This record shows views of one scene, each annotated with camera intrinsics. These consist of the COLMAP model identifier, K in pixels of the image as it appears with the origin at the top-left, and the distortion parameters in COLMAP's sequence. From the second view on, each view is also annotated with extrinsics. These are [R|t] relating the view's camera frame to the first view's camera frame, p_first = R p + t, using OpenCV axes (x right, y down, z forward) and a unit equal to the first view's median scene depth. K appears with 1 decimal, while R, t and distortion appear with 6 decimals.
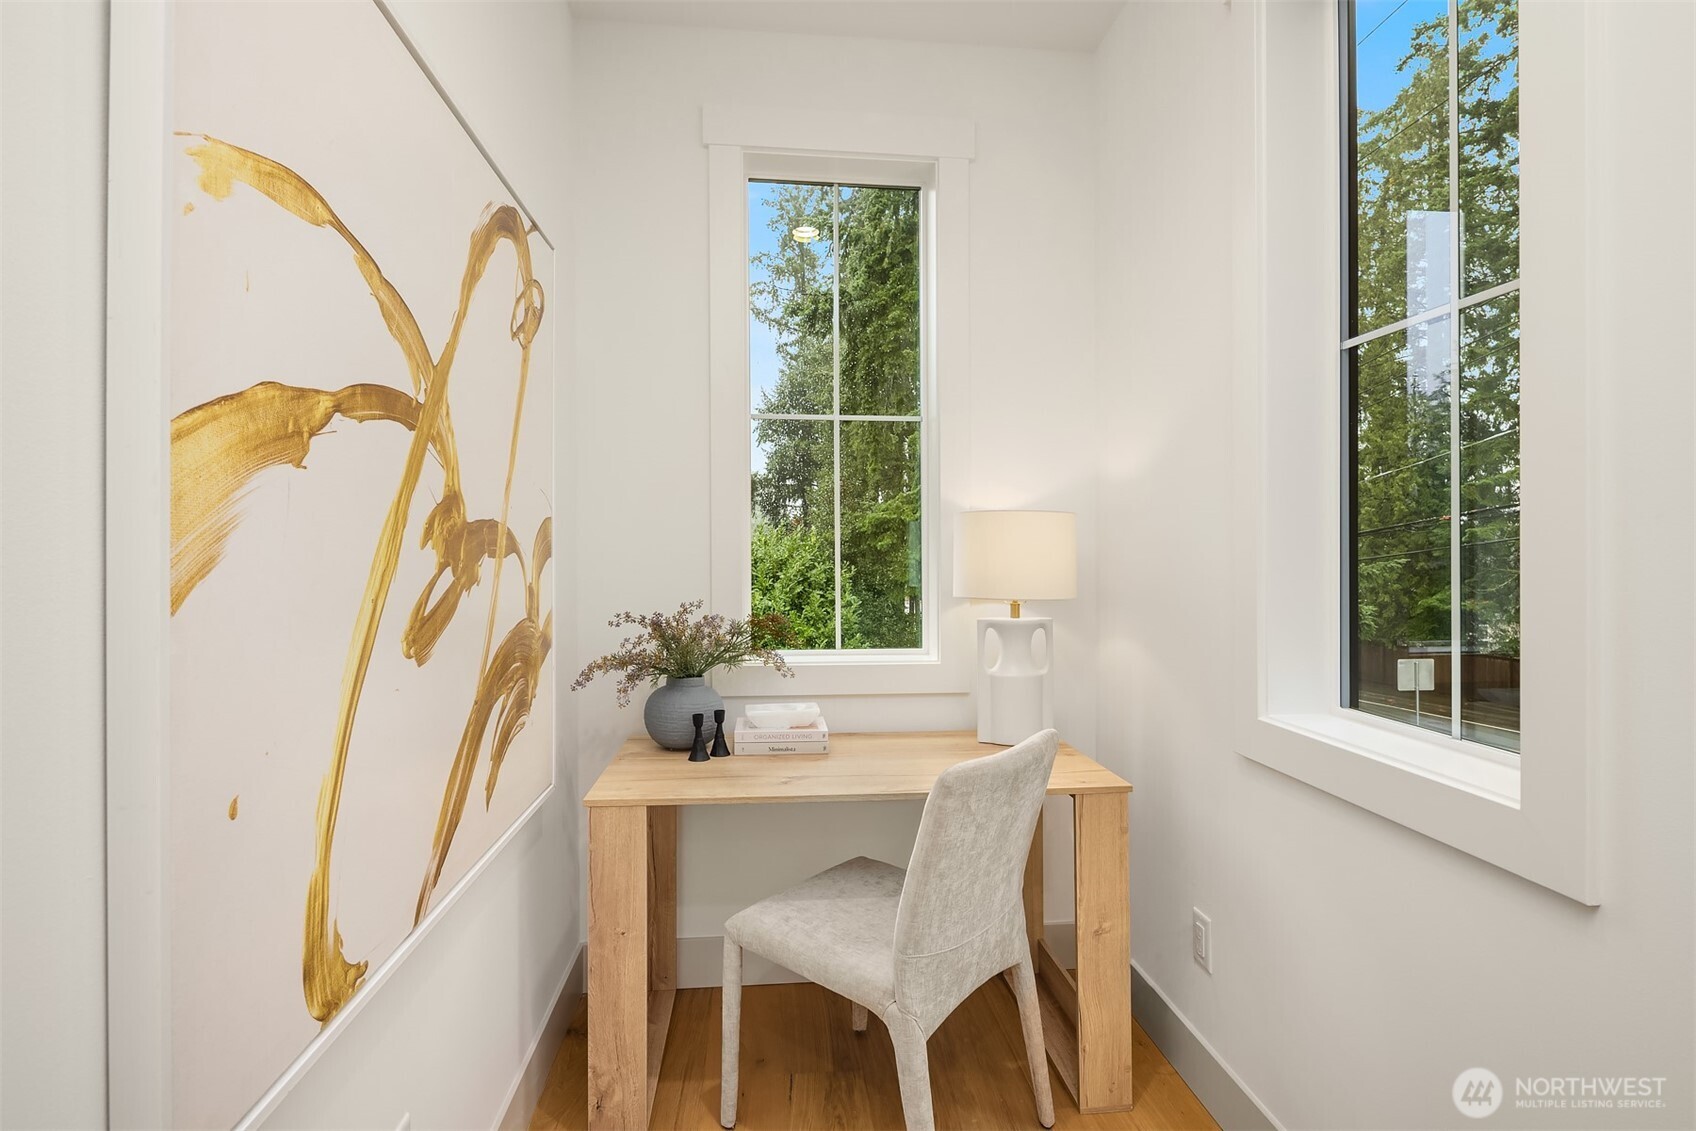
lens RADIAL K [[829.4, 0, 847.2], [0, 829.4, 555.8], [0, 0, 1]] dist [0.006716, -0.002830]
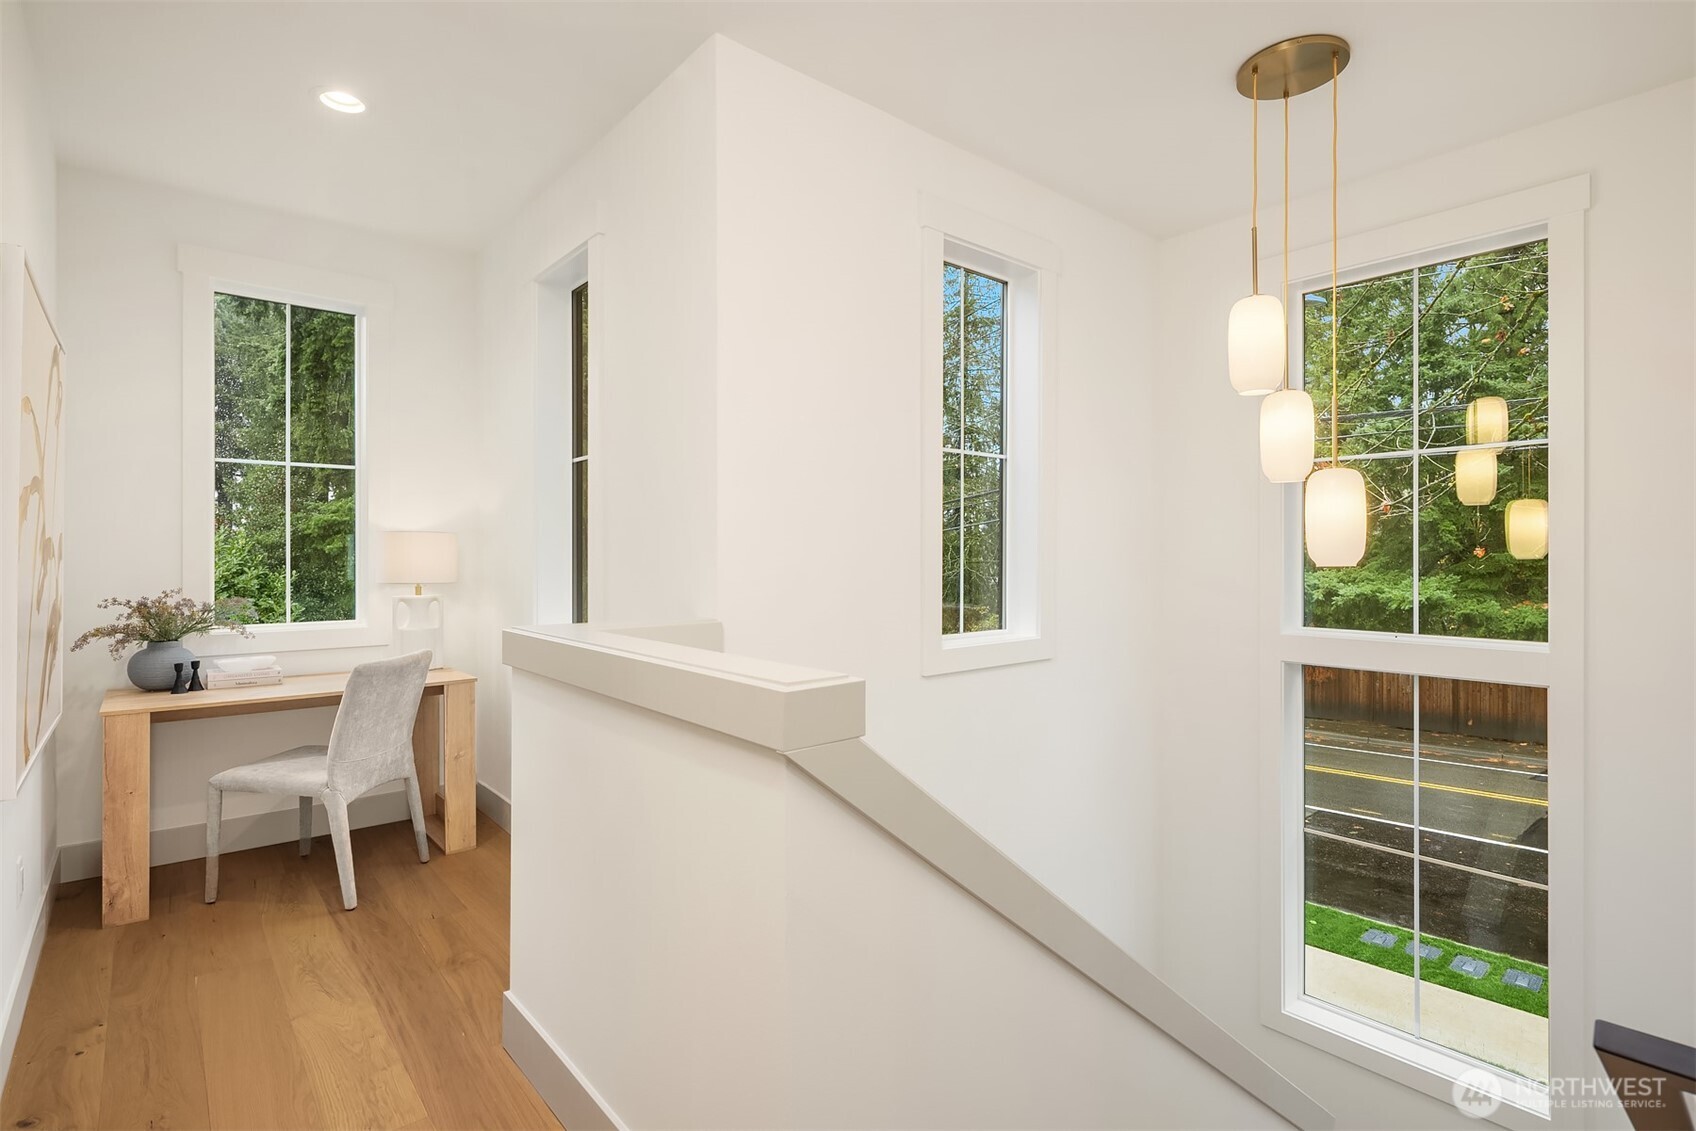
lens RADIAL K [[829.4, 0, 838.2], [0, 829.4, 548.1], [0, 0, 1]] dist [0.006716, -0.002830]
pose [[0.832149, 0.004208, 0.554535, -0.021386], [0.003363, 0.999915, -0.012634, 0.004344], [-0.554541, 0.012379, 0.832064, -0.905798]]
